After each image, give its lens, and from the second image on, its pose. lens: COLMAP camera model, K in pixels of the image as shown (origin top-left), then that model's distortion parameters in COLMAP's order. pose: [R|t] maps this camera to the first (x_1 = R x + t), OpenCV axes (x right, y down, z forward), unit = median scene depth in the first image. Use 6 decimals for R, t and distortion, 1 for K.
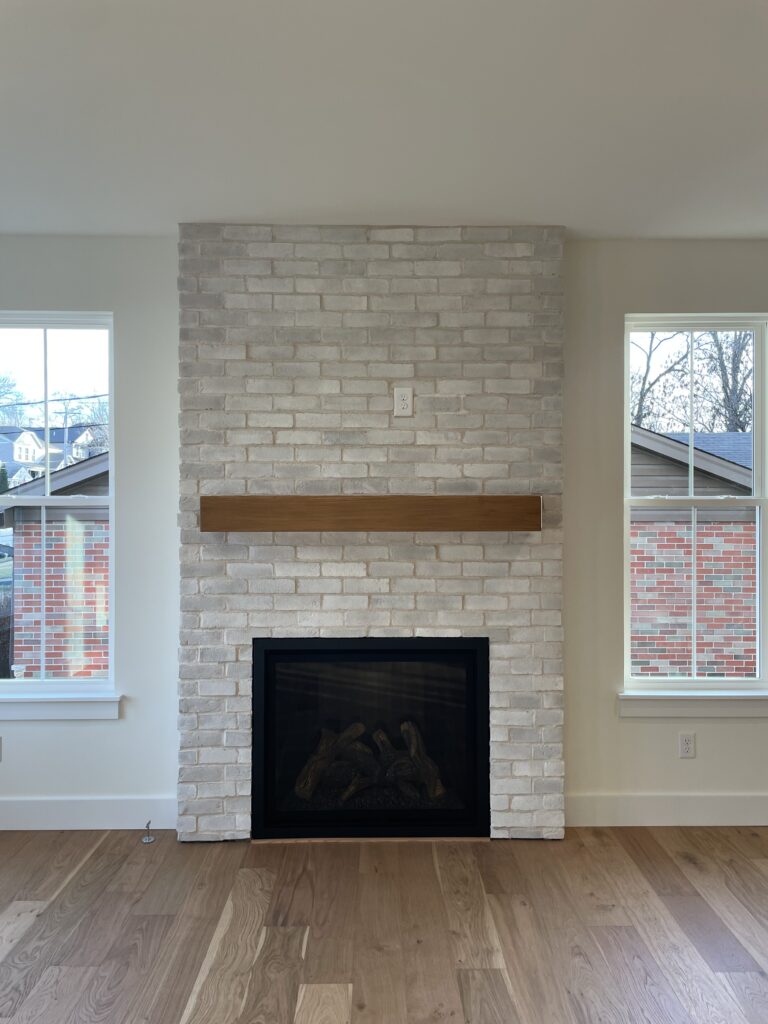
lens RADIAL K [[774.3, 0, 383.4], [0, 774.3, 503.3], [0, 0, 1]] dist [0.089040, -0.116026]
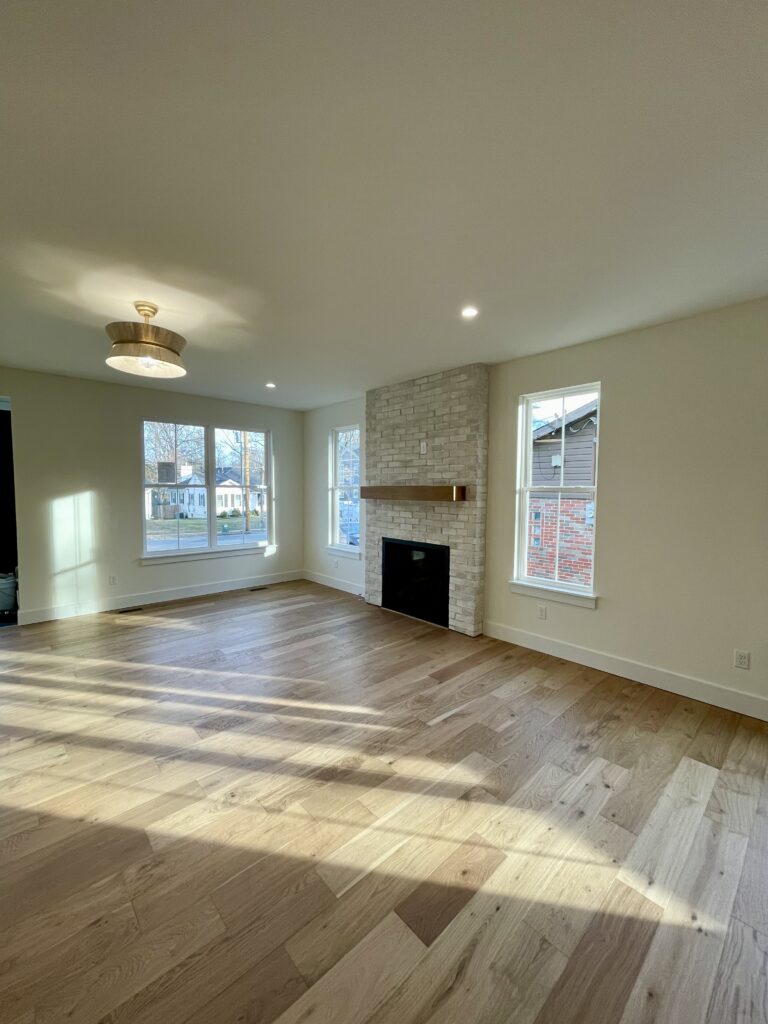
lens RADIAL K [[411.5, 0, 377.0], [0, 411.5, 515.0], [0, 0, 1]] dist [-0.006071, 0.001226]
pose [[0.655551, 0.052735, -0.753307, 0.929378], [-0.006911, 0.997936, 0.063846, -0.000455], [0.755119, -0.036648, 0.654562, 0.019066]]
